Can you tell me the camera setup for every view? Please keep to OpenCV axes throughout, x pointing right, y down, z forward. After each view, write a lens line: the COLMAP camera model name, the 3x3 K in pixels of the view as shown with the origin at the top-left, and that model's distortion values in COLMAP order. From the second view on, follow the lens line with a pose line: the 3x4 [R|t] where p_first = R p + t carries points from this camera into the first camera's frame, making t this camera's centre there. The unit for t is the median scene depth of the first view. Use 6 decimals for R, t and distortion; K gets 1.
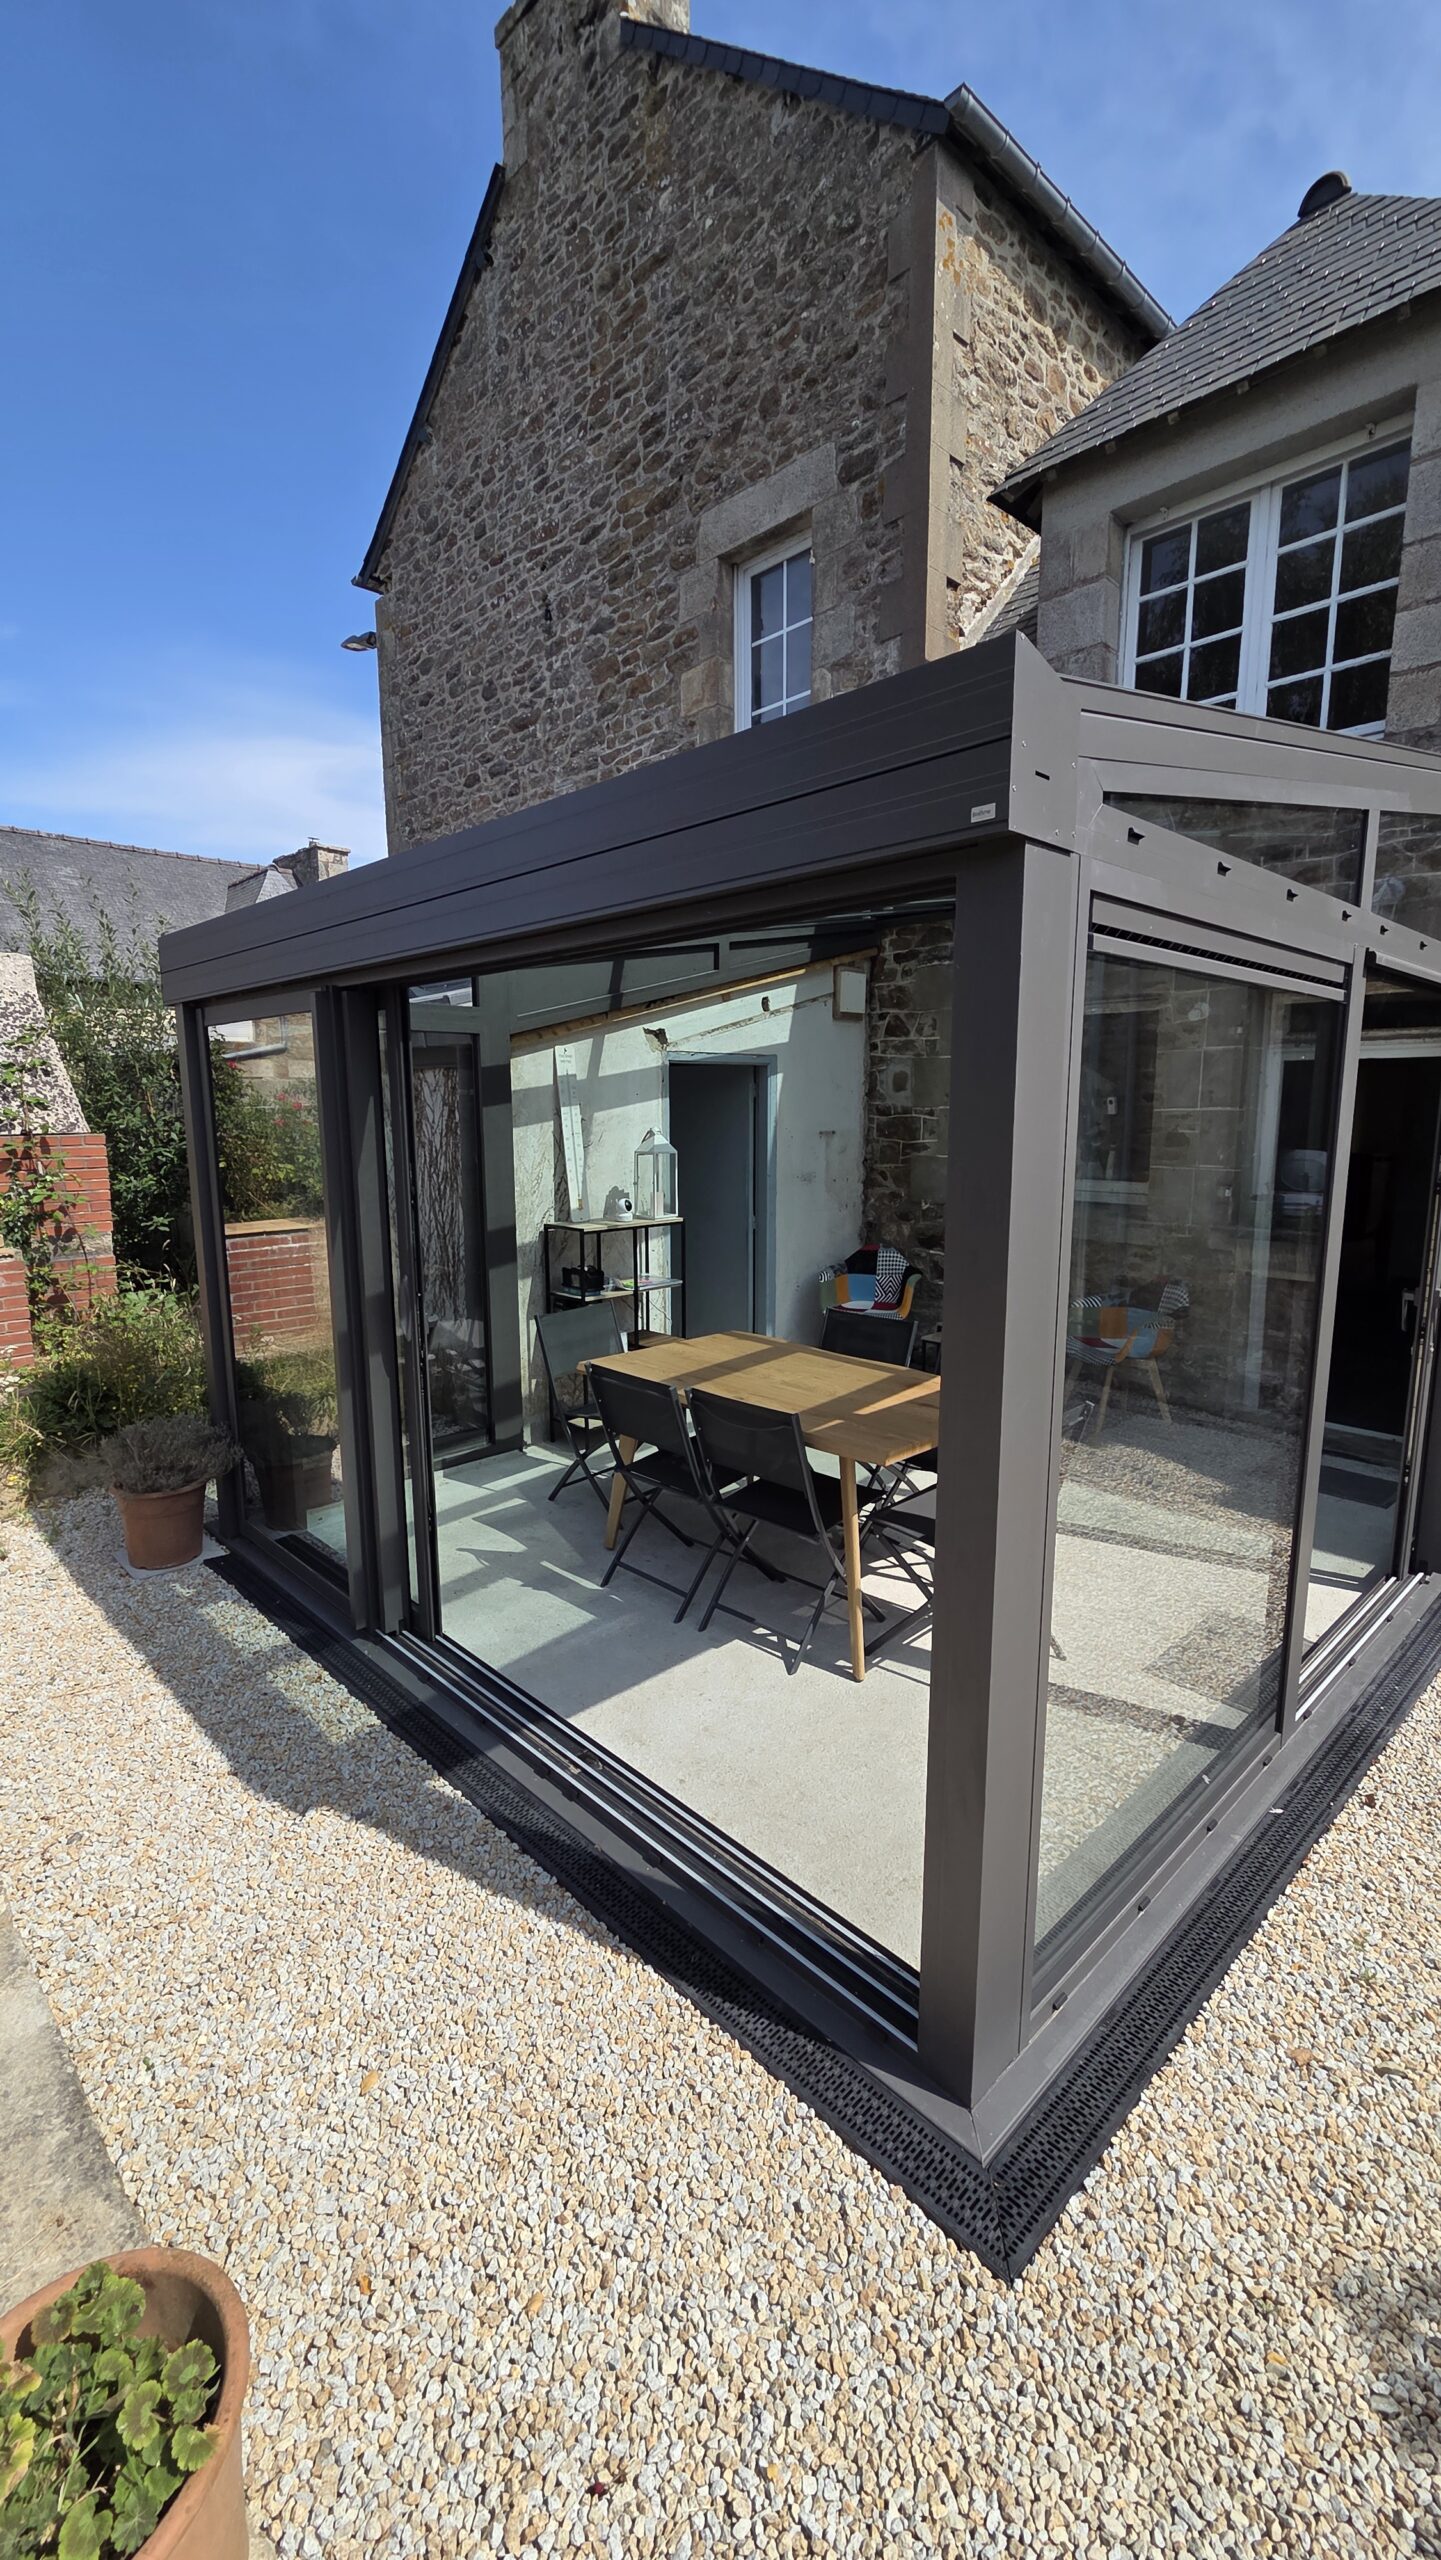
lens RADIAL K [[1050.8, 0, 722.2], [0, 1050.8, 1271.2], [0, 0, 1]] dist [0.003239, 0.000281]
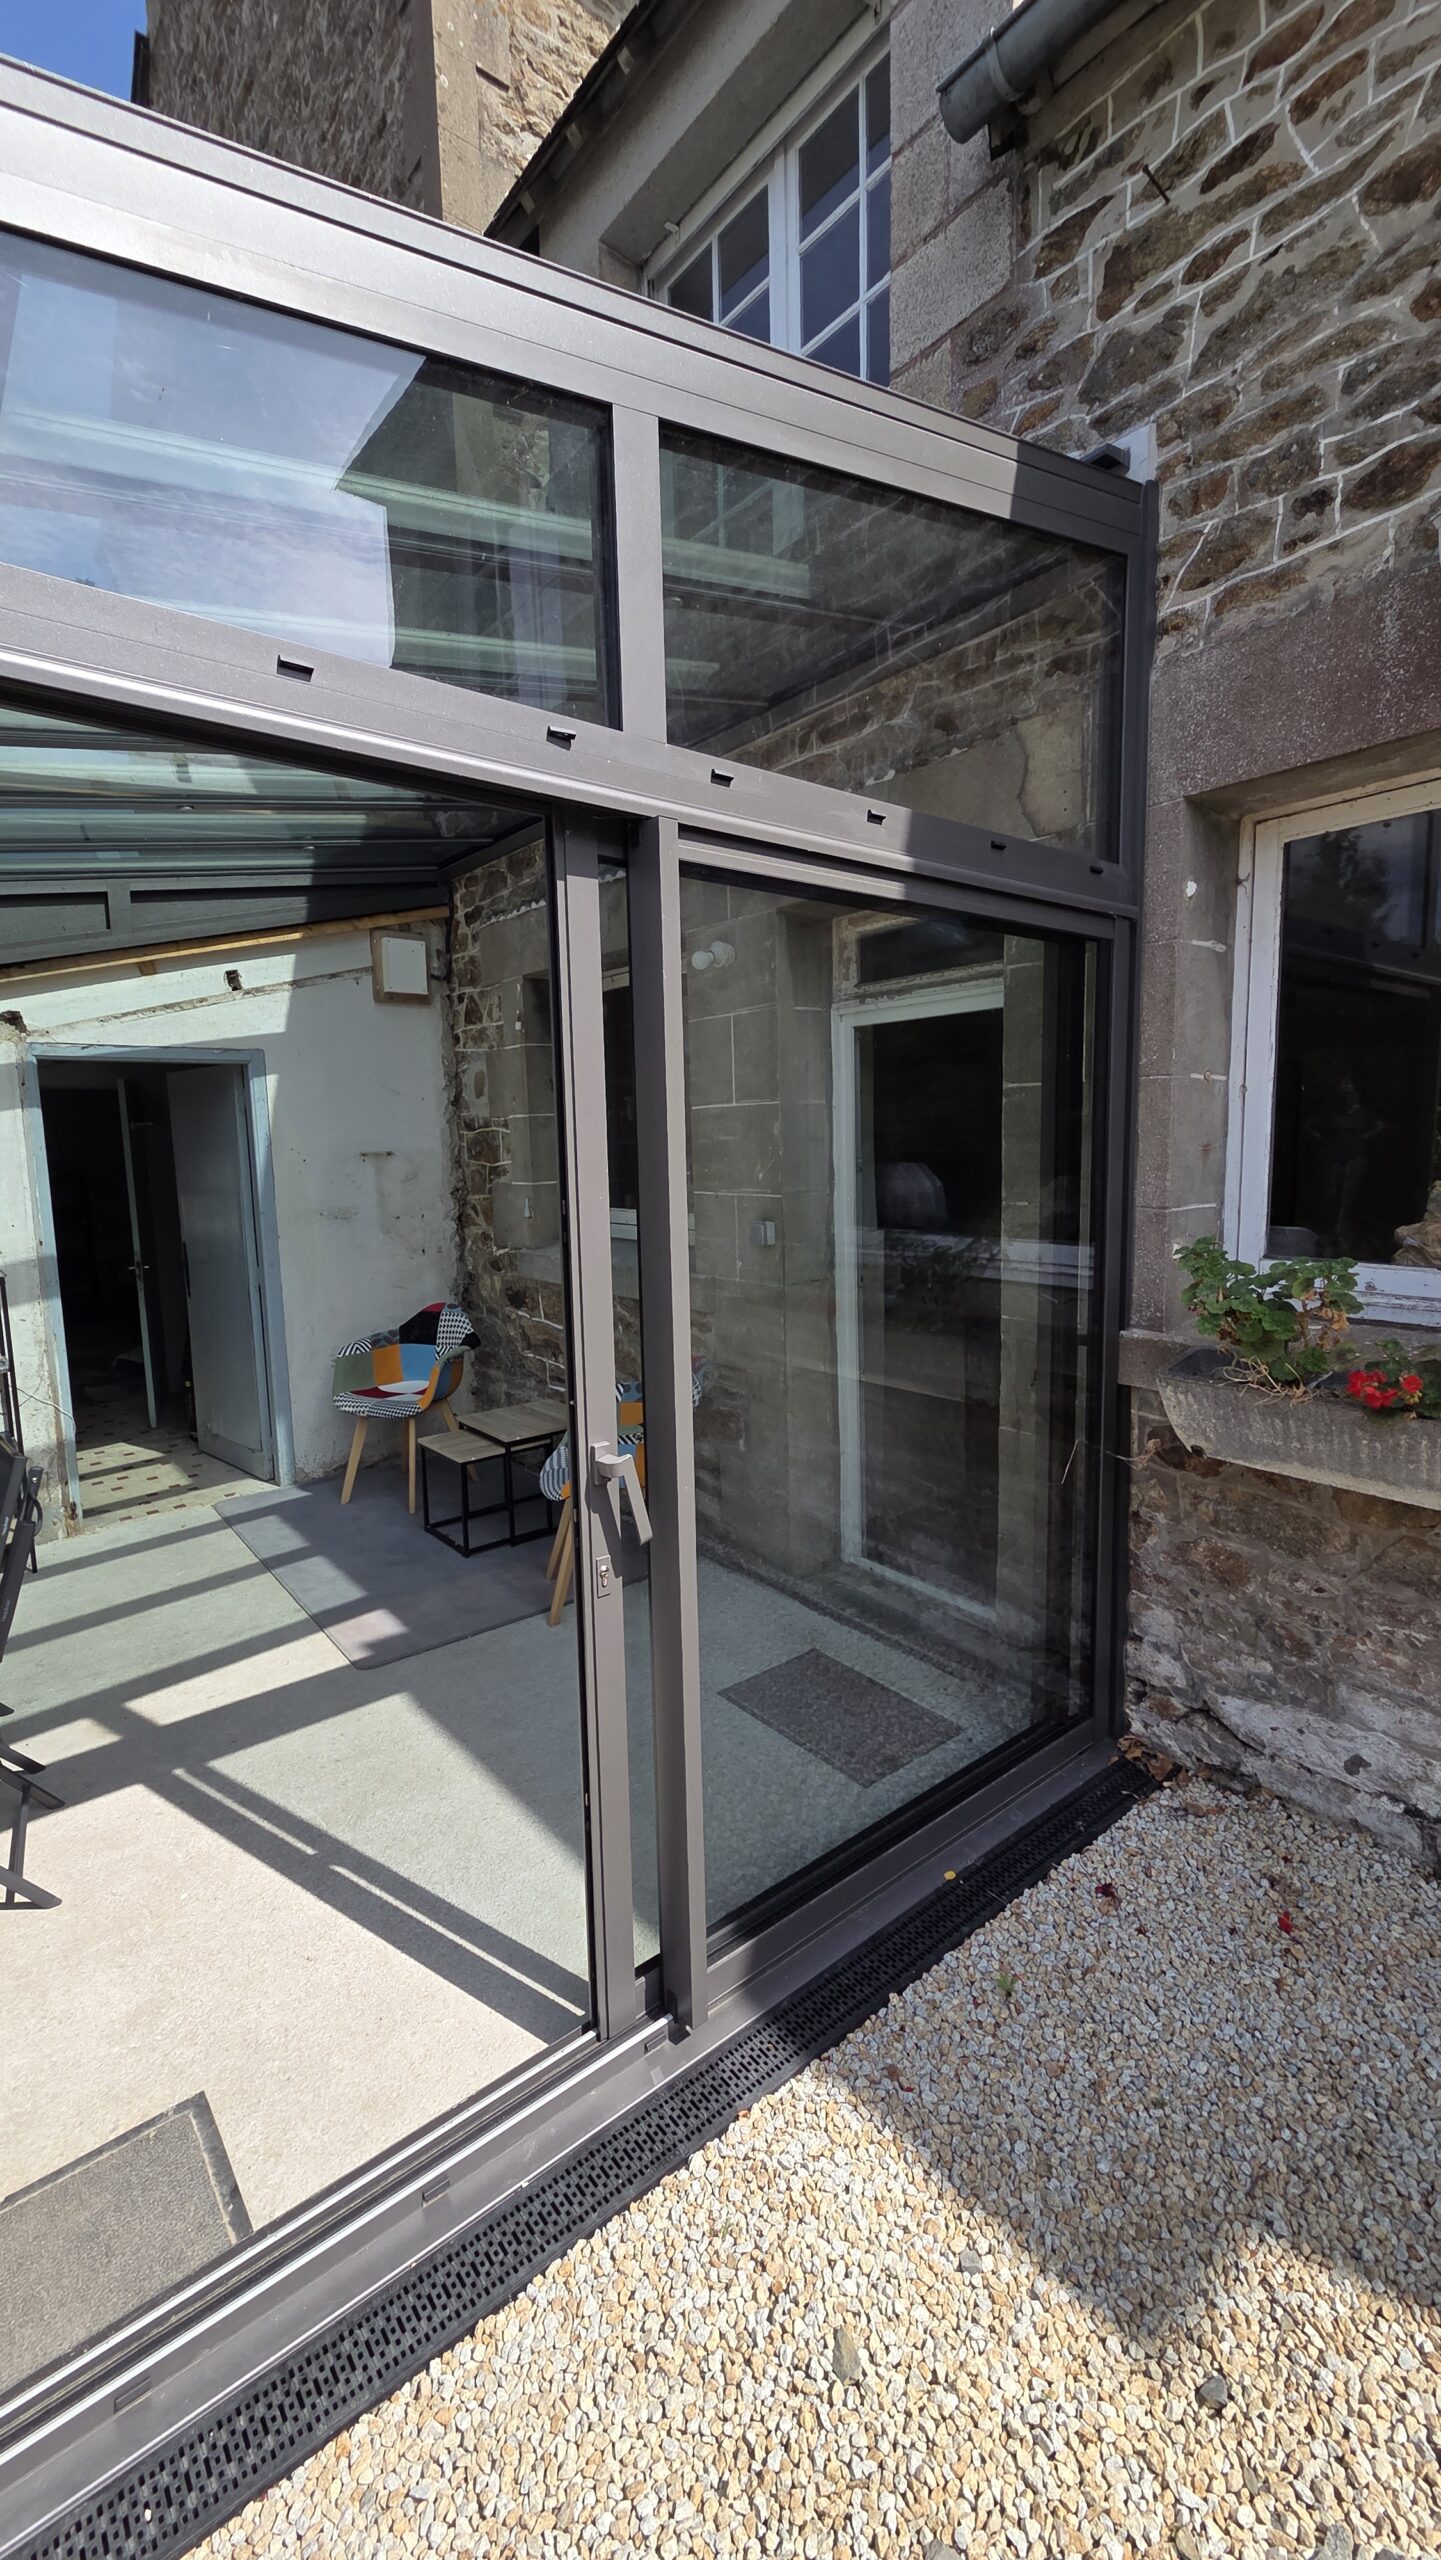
lens RADIAL K [[1050.8, 0, 722.0], [0, 1050.8, 1270.7], [0, 0, 1]] dist [0.003239, 0.000281]
pose [[0.996276, -0.009852, -0.085654, 0.465322], [0.007088, 0.999446, -0.032512, -0.026527], [0.085927, 0.031784, 0.995794, 0.321358]]
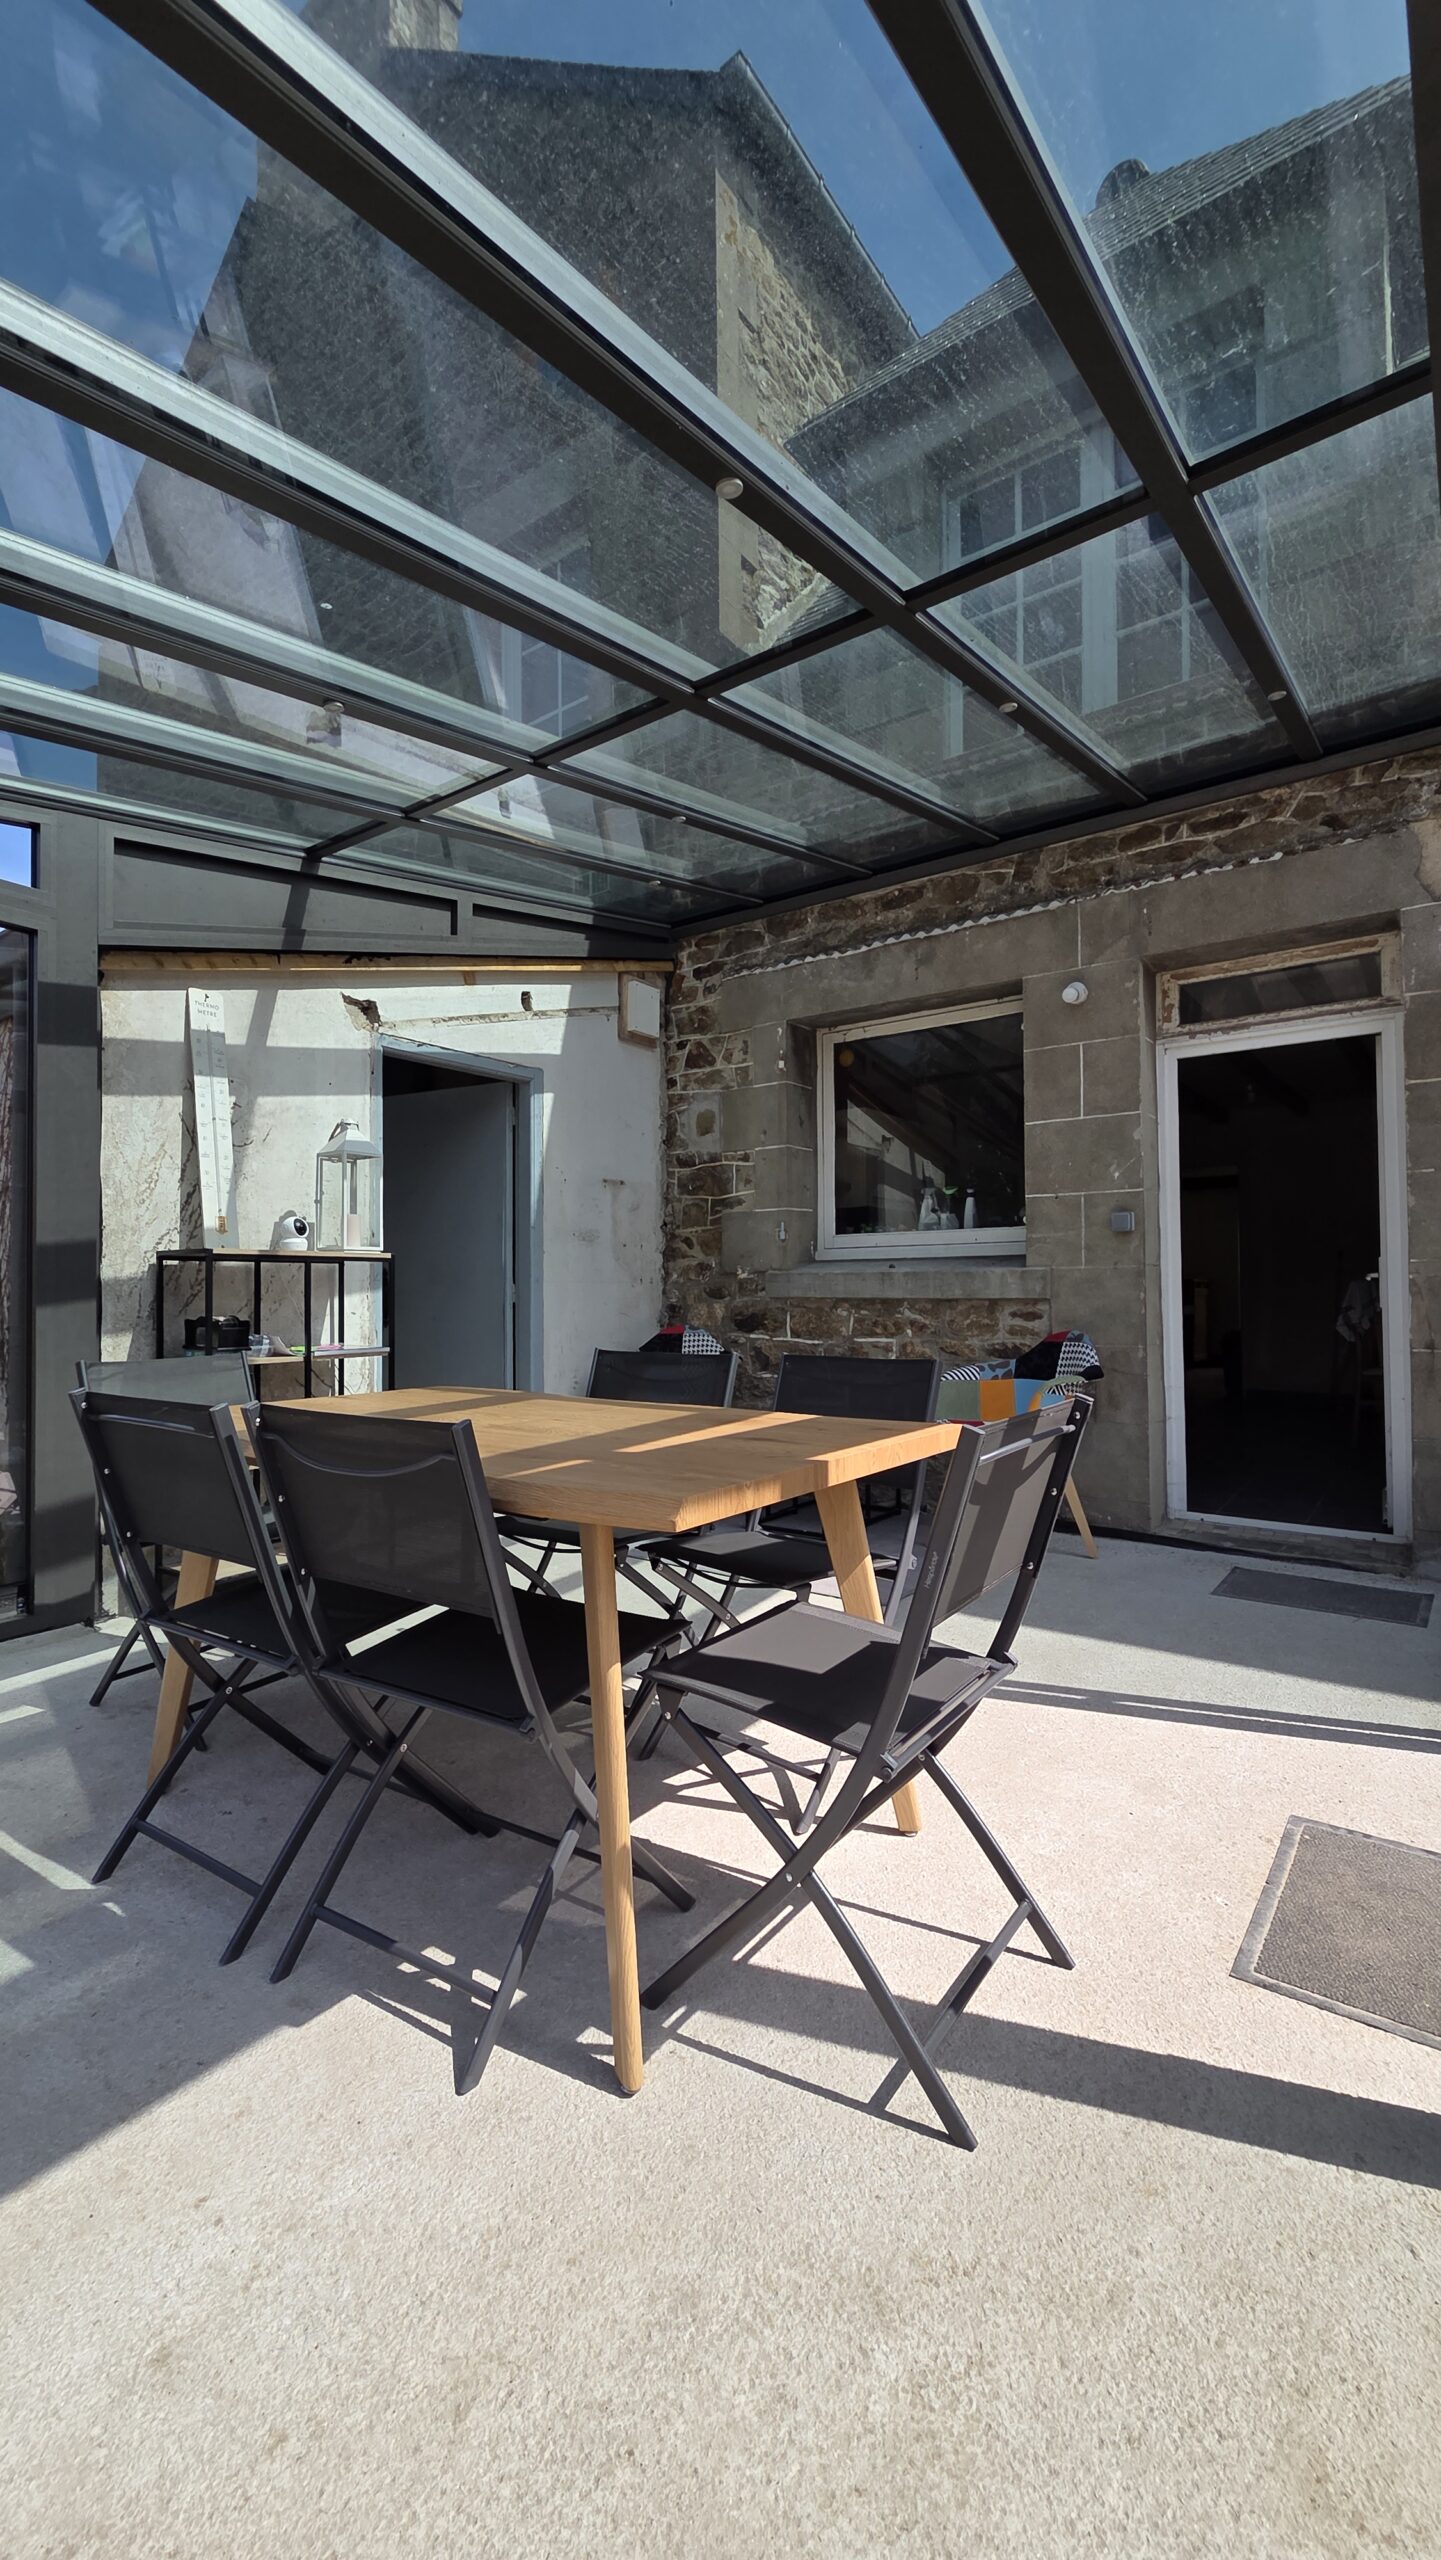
lens RADIAL K [[1050.8, 0, 722.6], [0, 1050.8, 1267.0], [0, 0, 1]] dist [0.003239, 0.000281]
pose [[0.984903, 0.000080, 0.173110, 0.051787], [0.031436, 0.983291, -0.179305, 0.079849], [-0.170232, 0.182040, 0.968443, 0.289839]]
